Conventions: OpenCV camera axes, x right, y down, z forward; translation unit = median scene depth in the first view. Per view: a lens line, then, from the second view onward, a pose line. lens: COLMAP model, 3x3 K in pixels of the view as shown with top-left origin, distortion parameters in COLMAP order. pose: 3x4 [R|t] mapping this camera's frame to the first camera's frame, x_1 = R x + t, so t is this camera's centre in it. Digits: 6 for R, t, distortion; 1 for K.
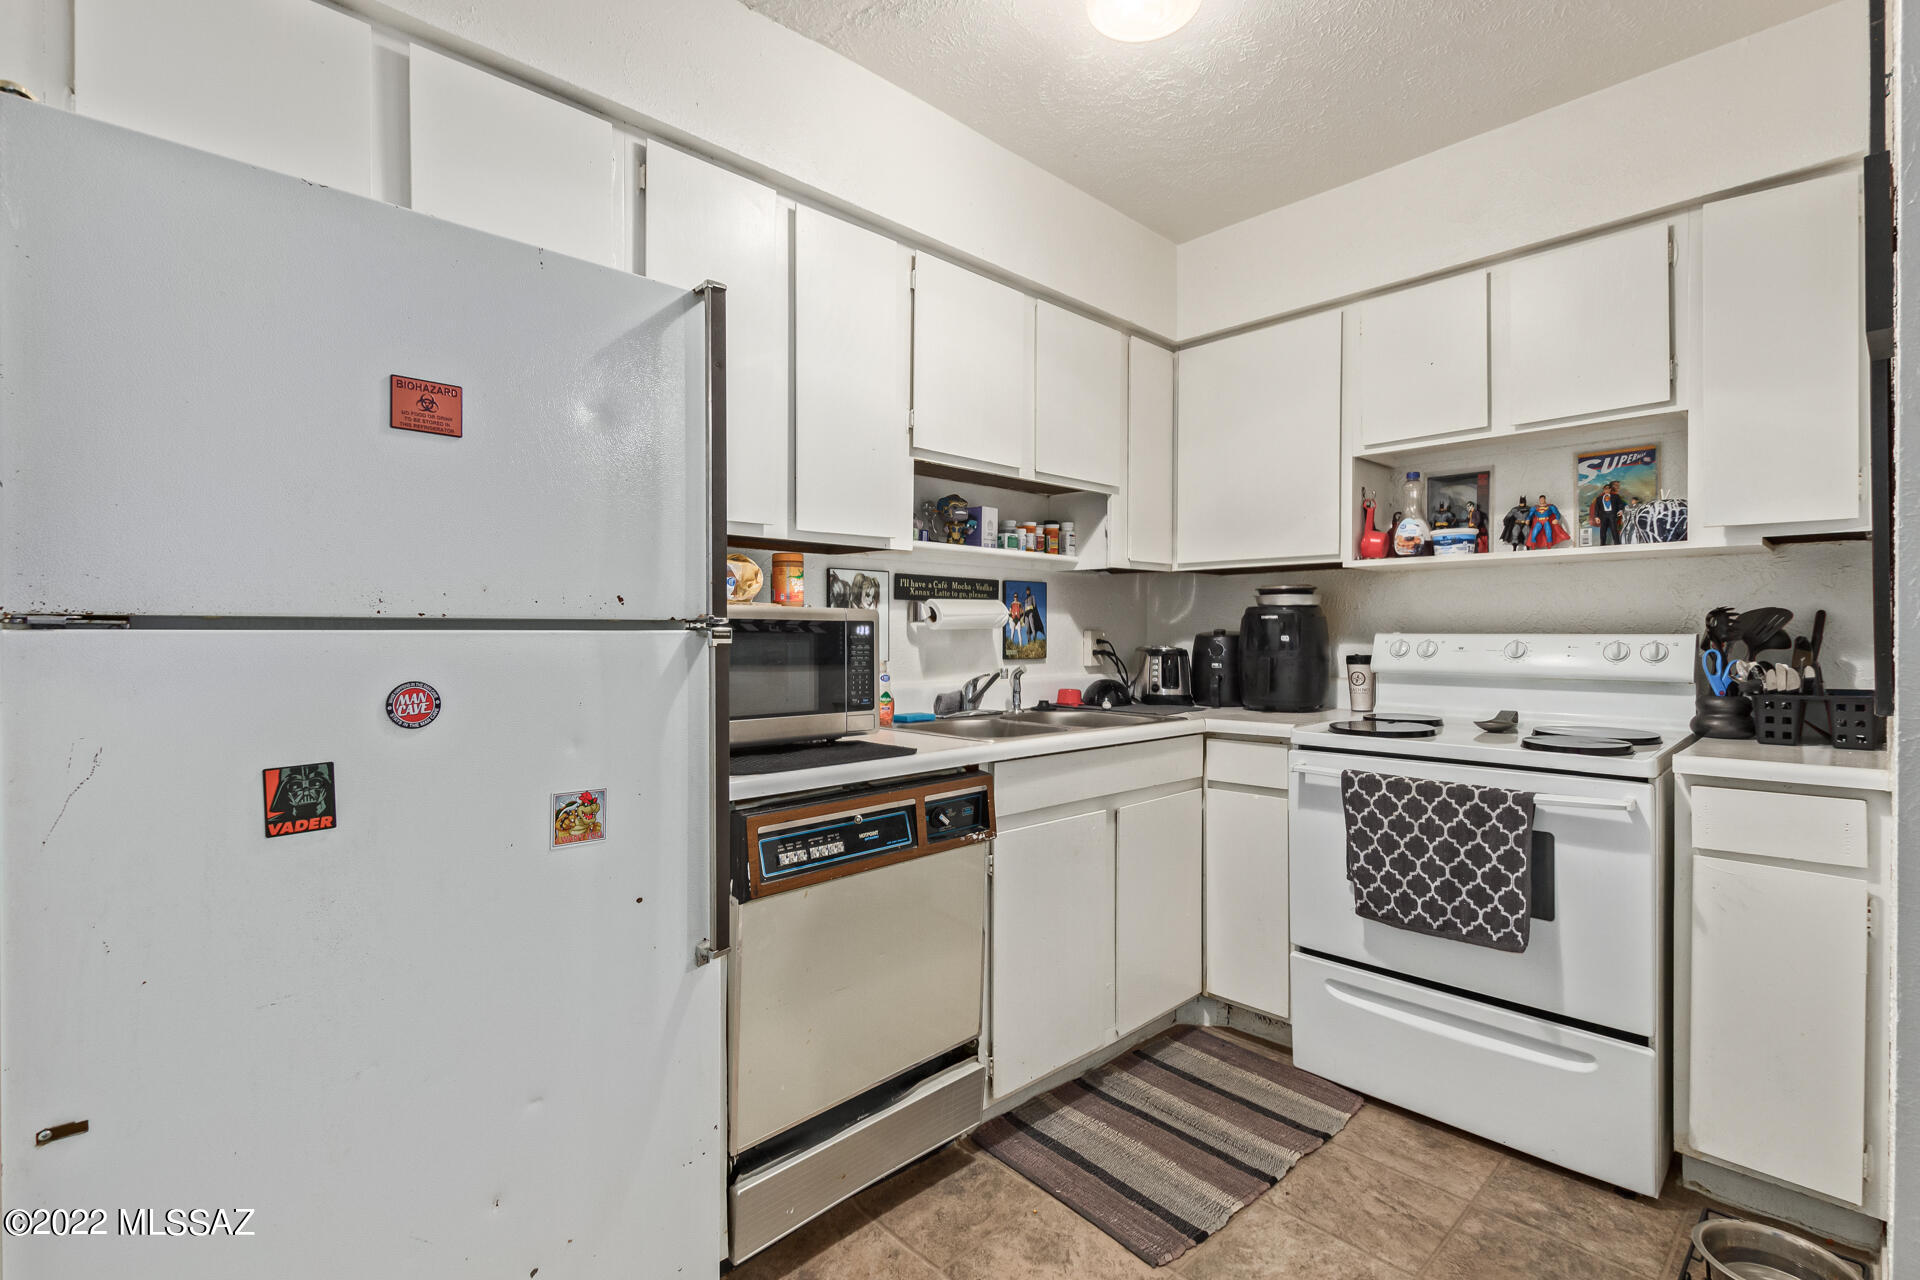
lens RADIAL K [[877.9, 0, 960.0], [0, 877.9, 635.6], [0, 0, 1]] dist [0.008186, -0.000944]
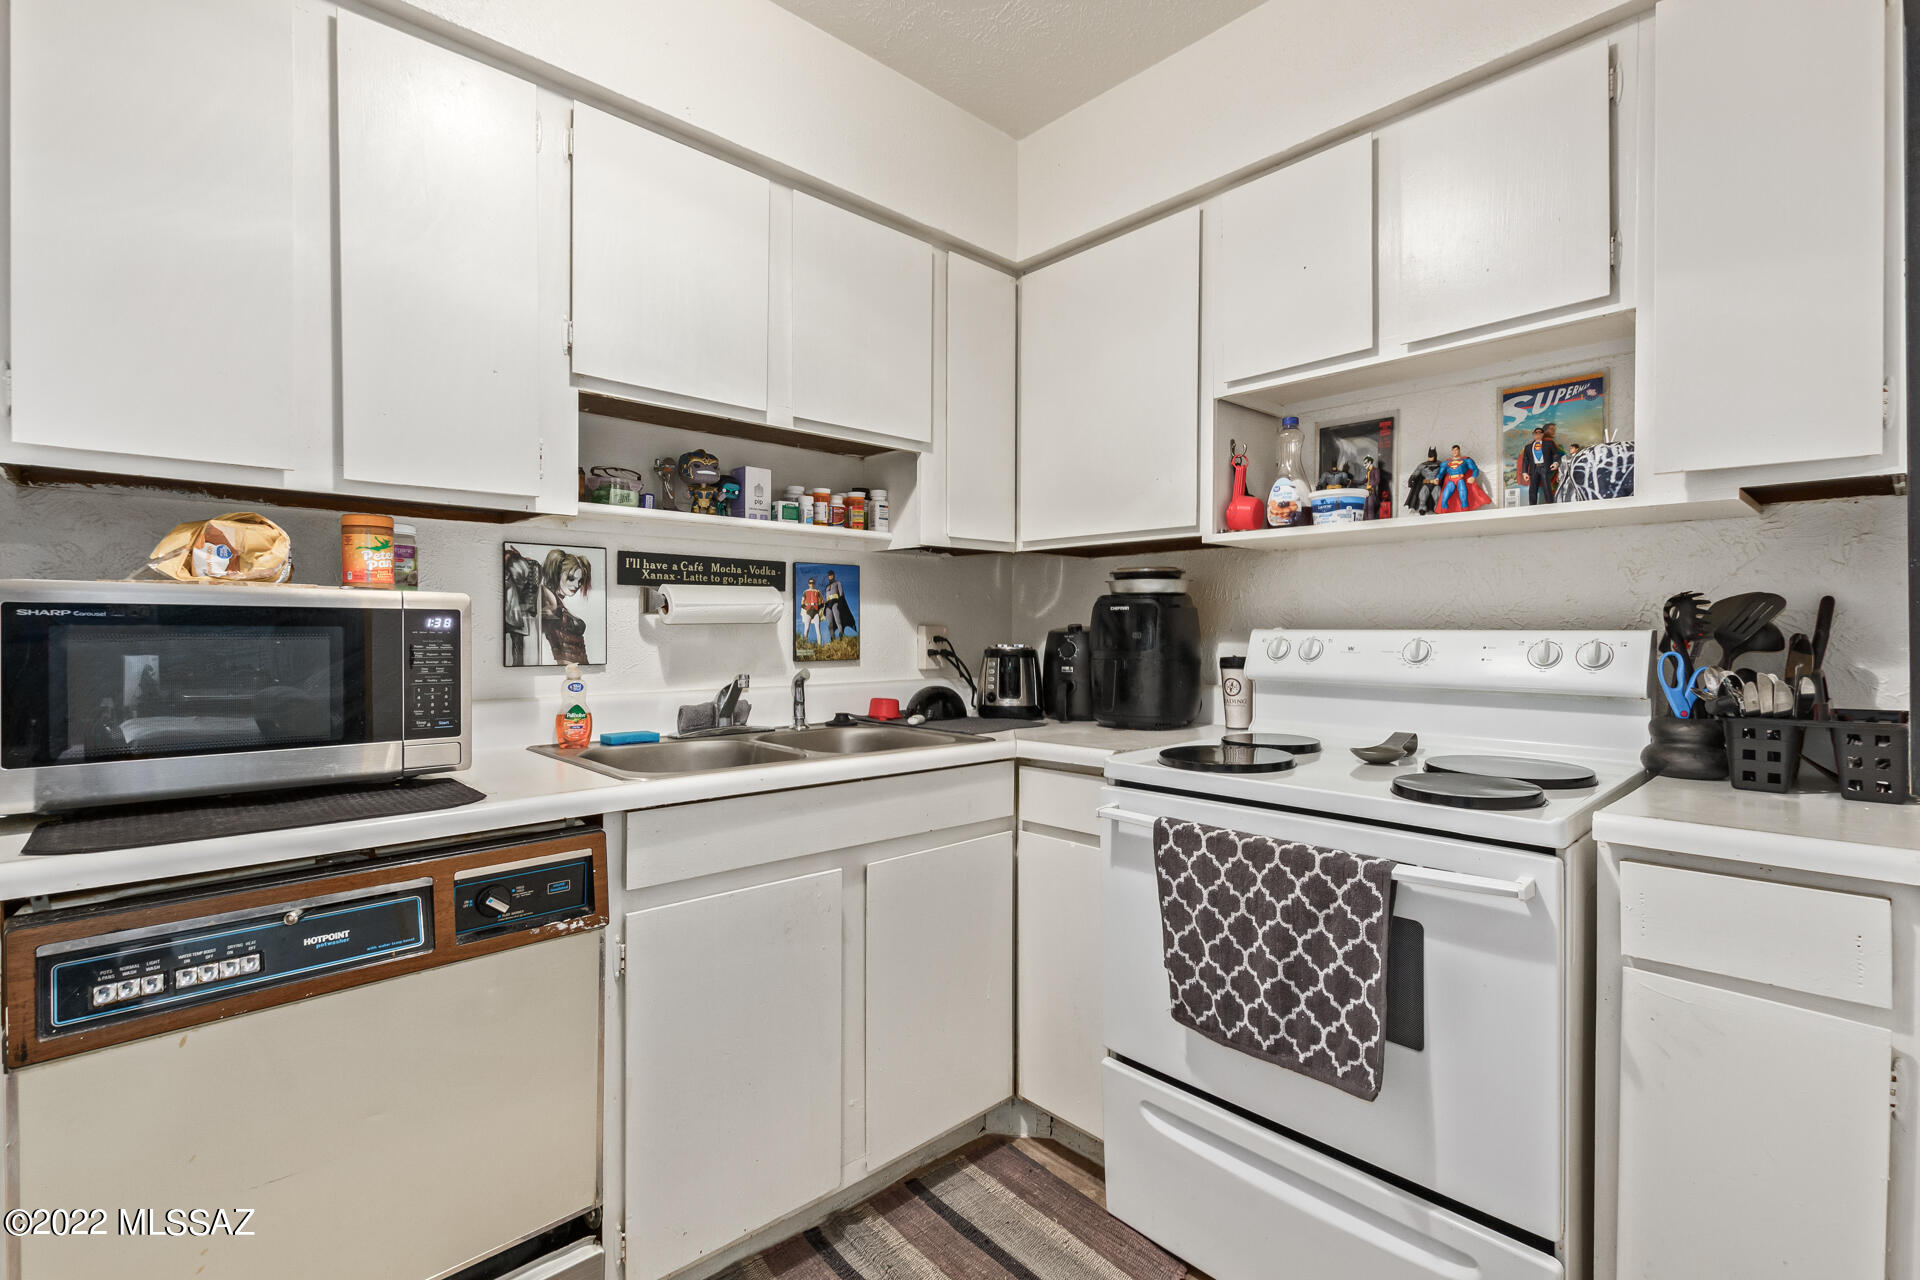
lens RADIAL K [[877.9, 0, 959.5], [0, 877.9, 636.4], [0, 0, 1]] dist [0.008186, -0.000944]
pose [[0.999856, 0.001335, -0.016933, 0.277733], [-0.001252, 0.999987, 0.004888, 0.000441], [0.016939, -0.004866, 0.999845, 0.268184]]
